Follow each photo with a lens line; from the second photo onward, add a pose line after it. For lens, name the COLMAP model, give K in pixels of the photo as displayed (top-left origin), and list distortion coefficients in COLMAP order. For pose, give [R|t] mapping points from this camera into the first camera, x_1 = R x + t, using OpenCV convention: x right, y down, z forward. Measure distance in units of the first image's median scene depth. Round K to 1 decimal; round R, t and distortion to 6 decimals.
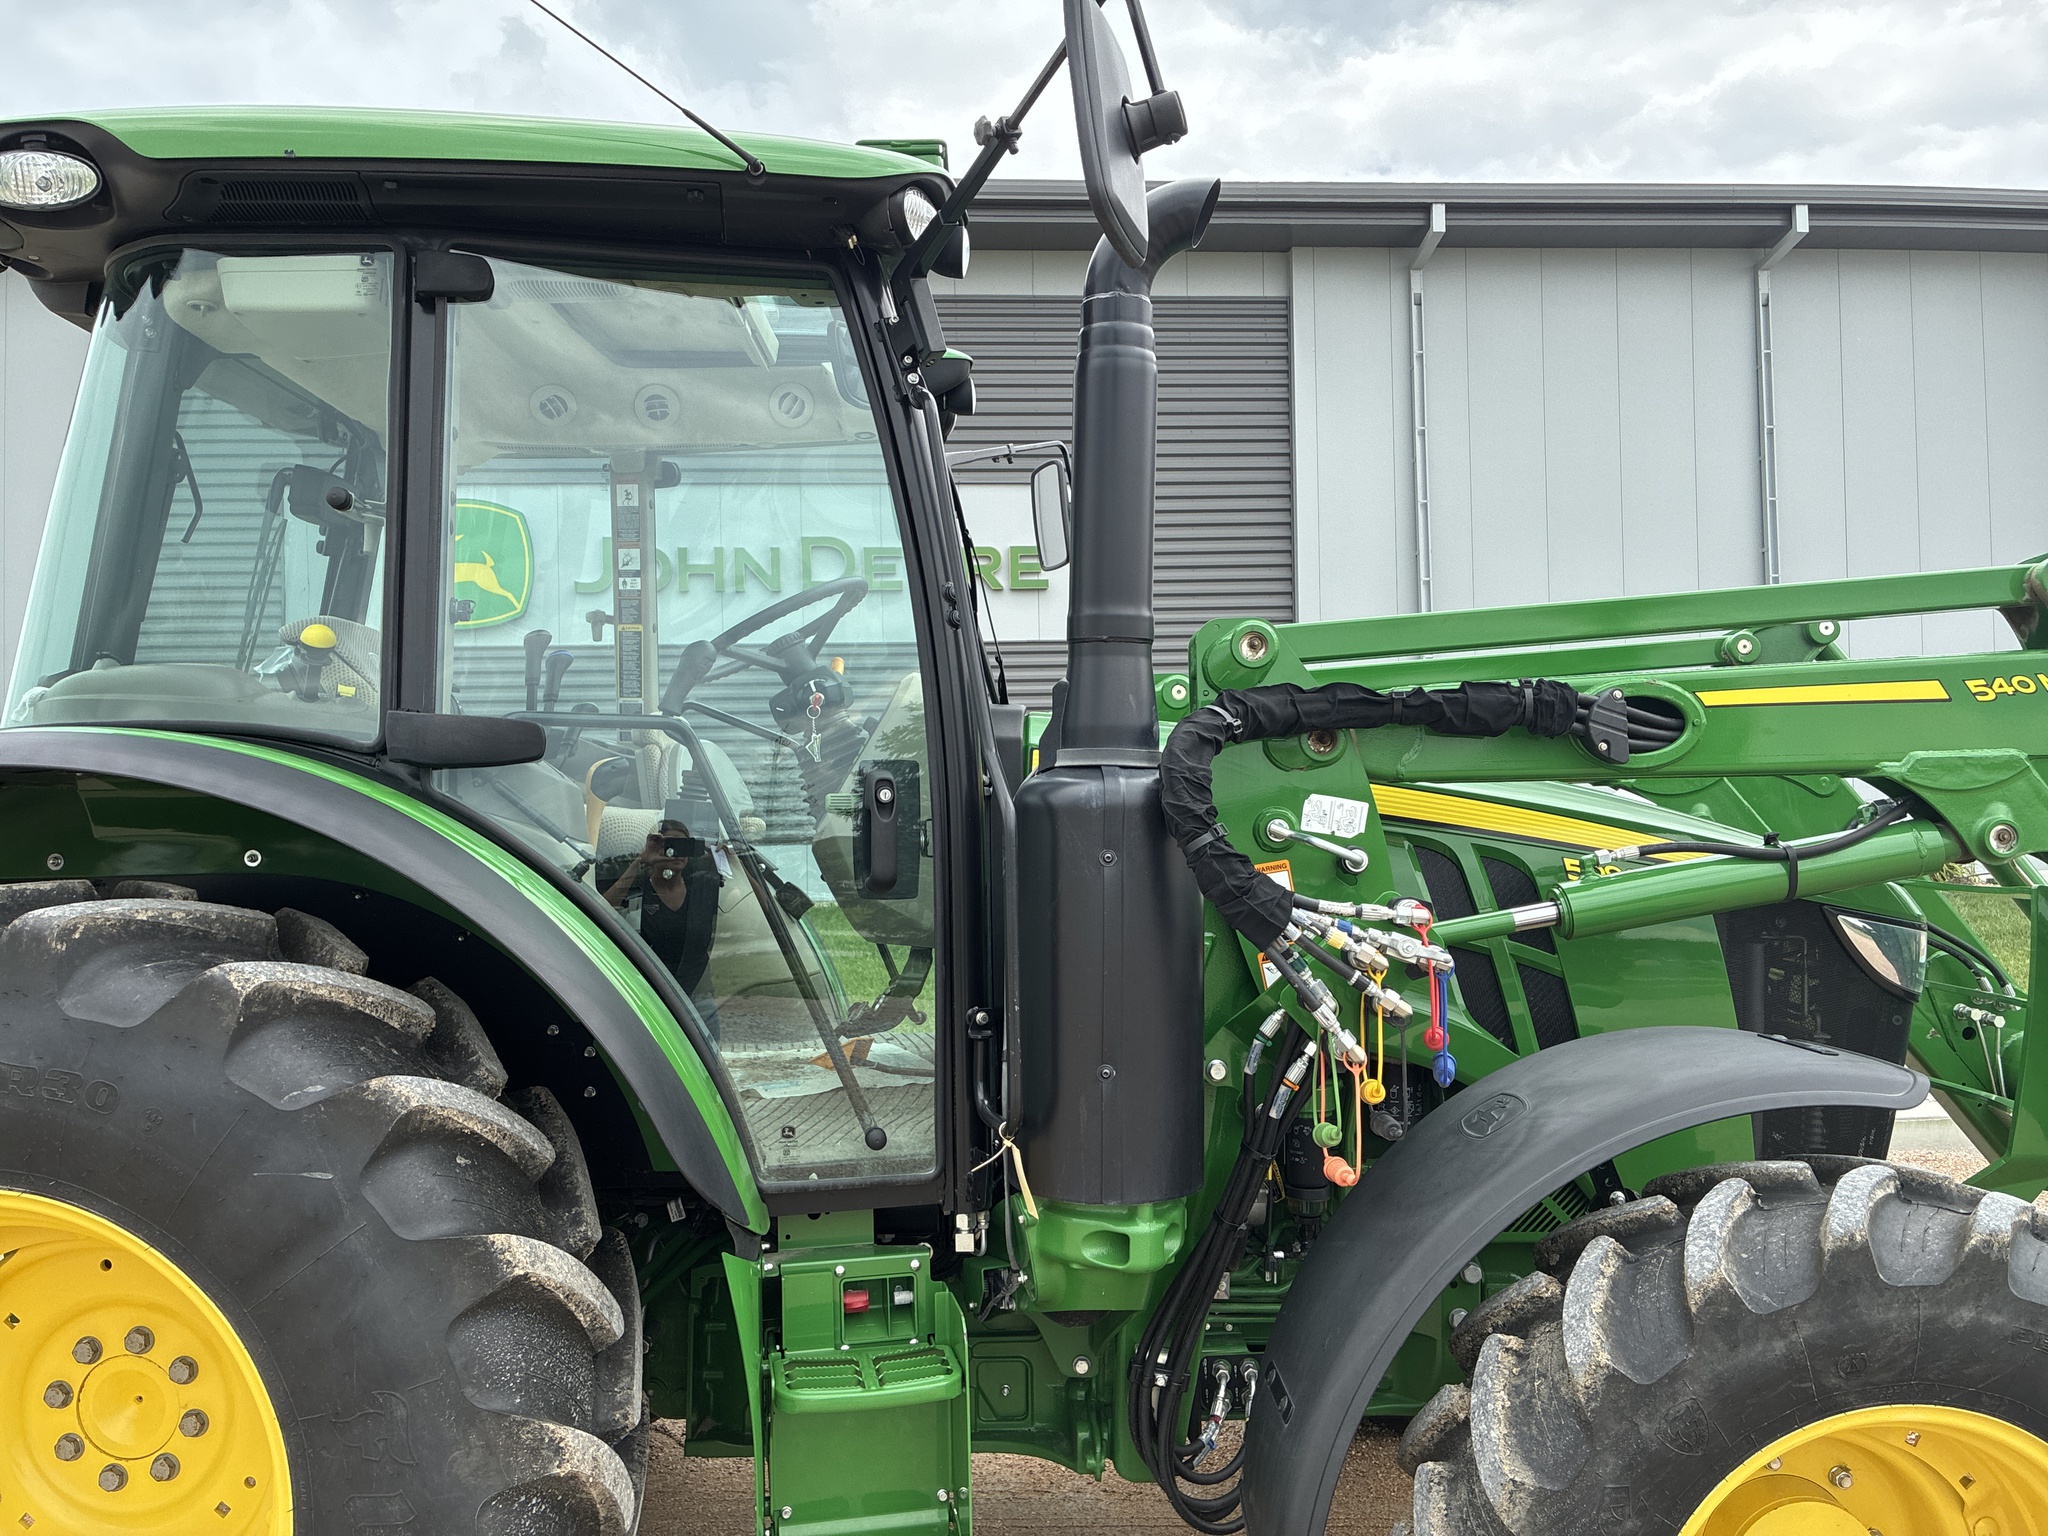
lens RADIAL K [[1591.8, 0, 1035.6], [0, 1591.8, 777.6], [0, 0, 1]] dist [0.069419, -0.102063]
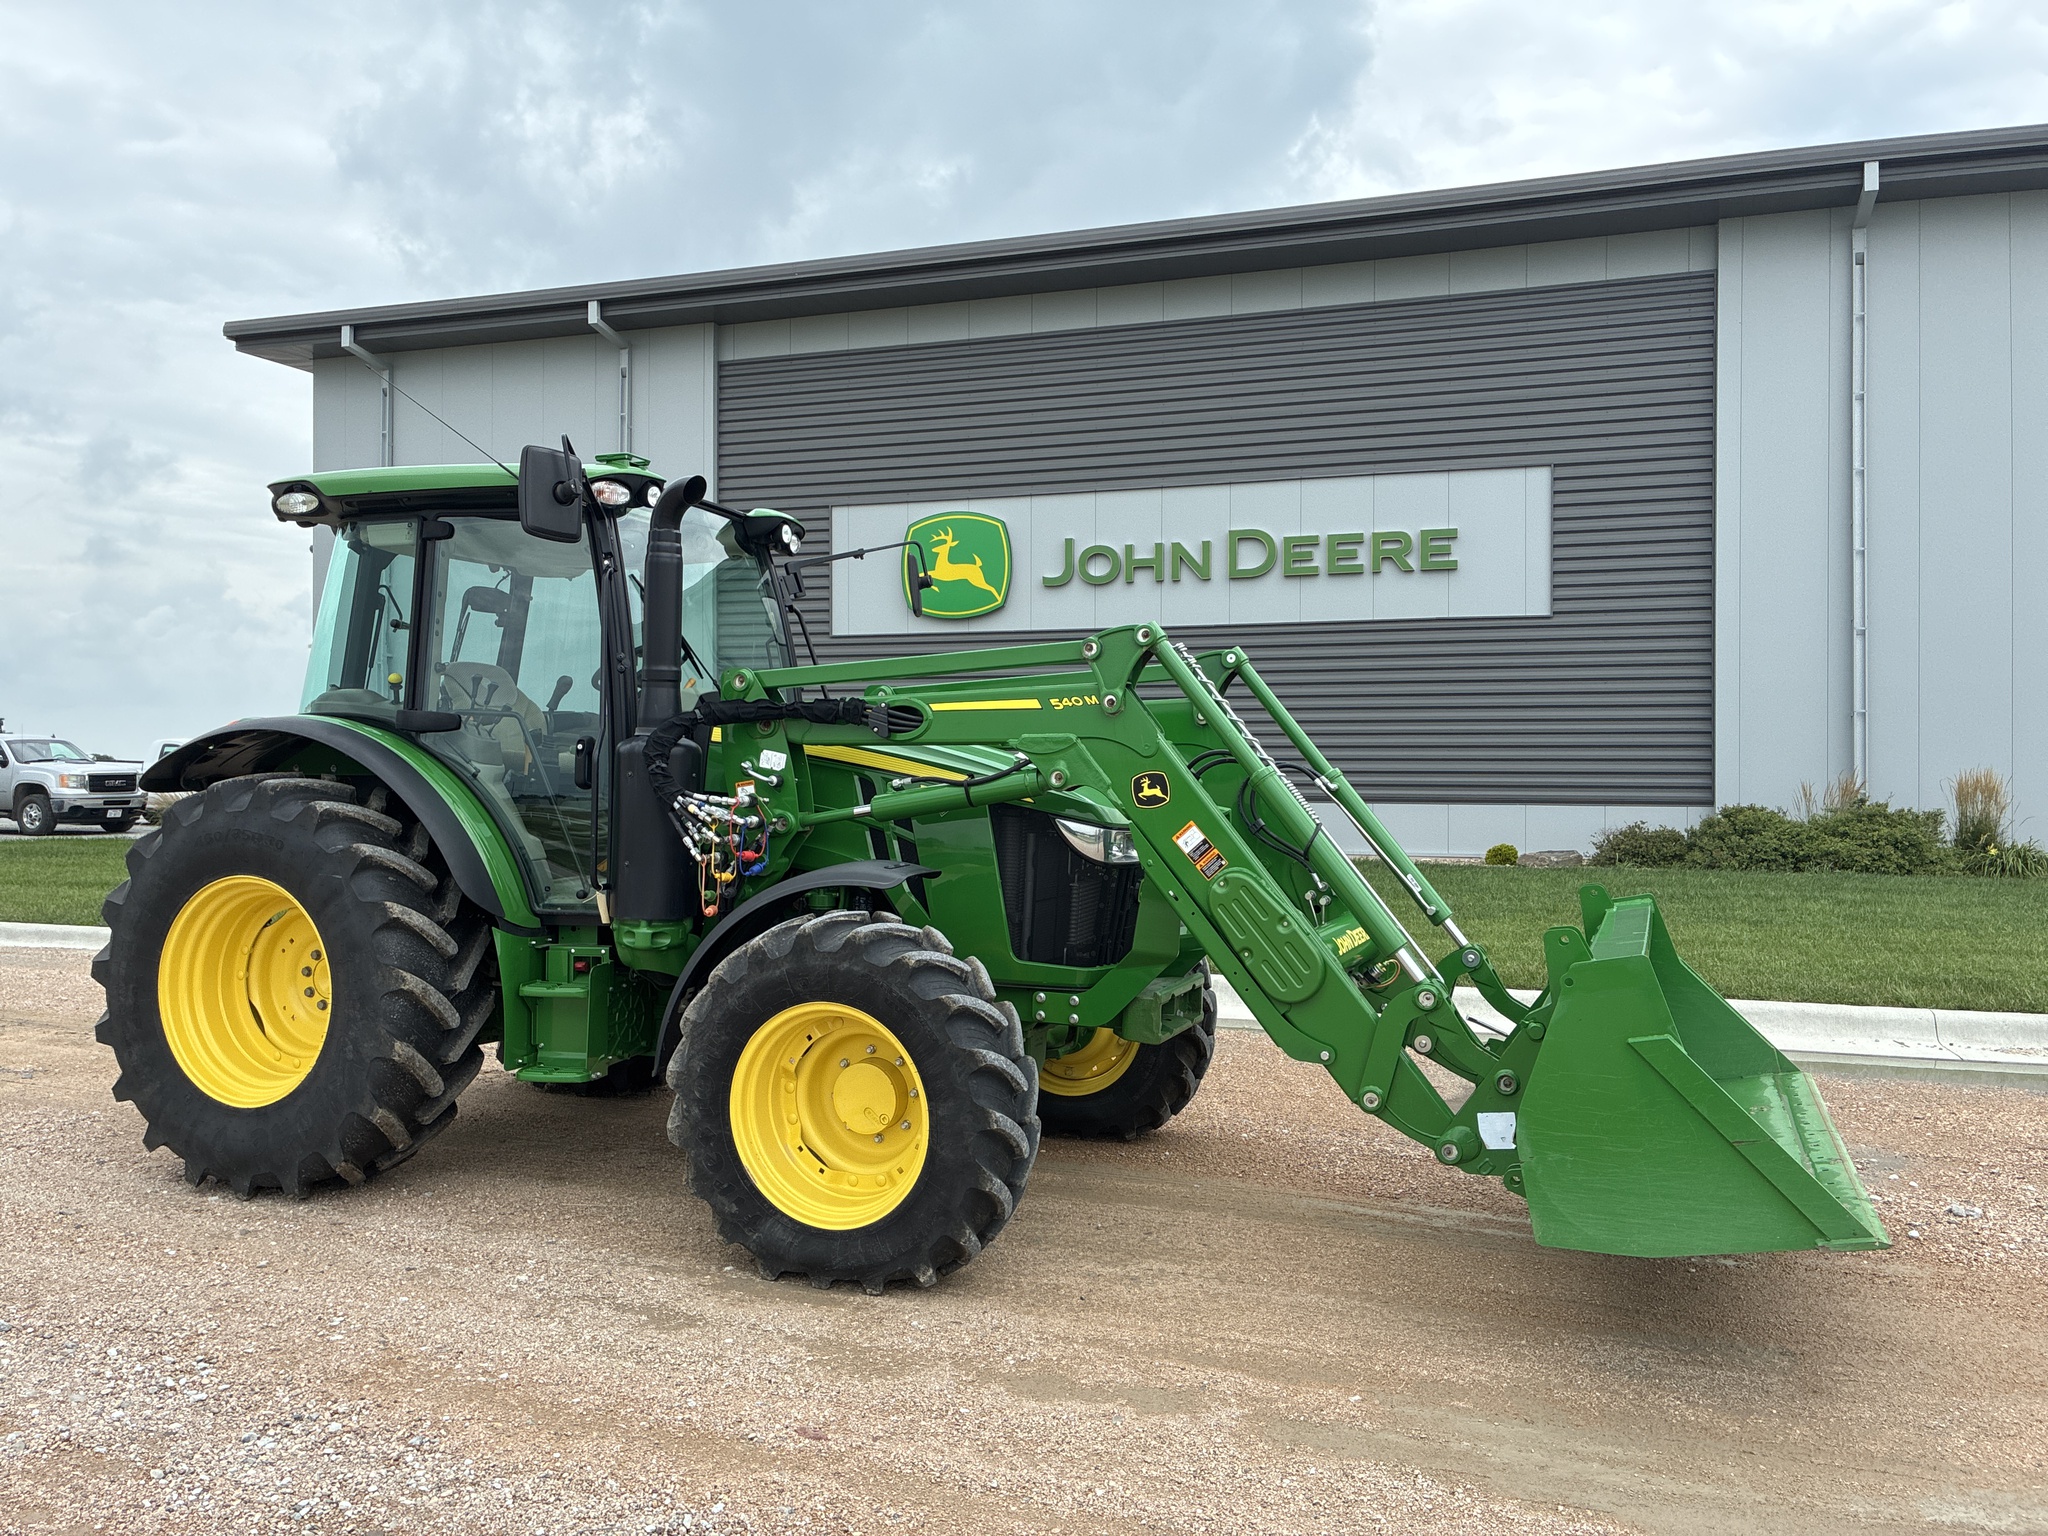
lens RADIAL K [[1605.0, 0, 1009.1], [0, 1605.0, 766.0], [0, 0, 1]] dist [0.052748, -0.056445]
pose [[0.914405, 0.021132, -0.404250, 1.390126], [-0.015229, 0.999725, 0.017813, -0.011605], [0.404515, -0.010132, 0.914475, -0.874357]]
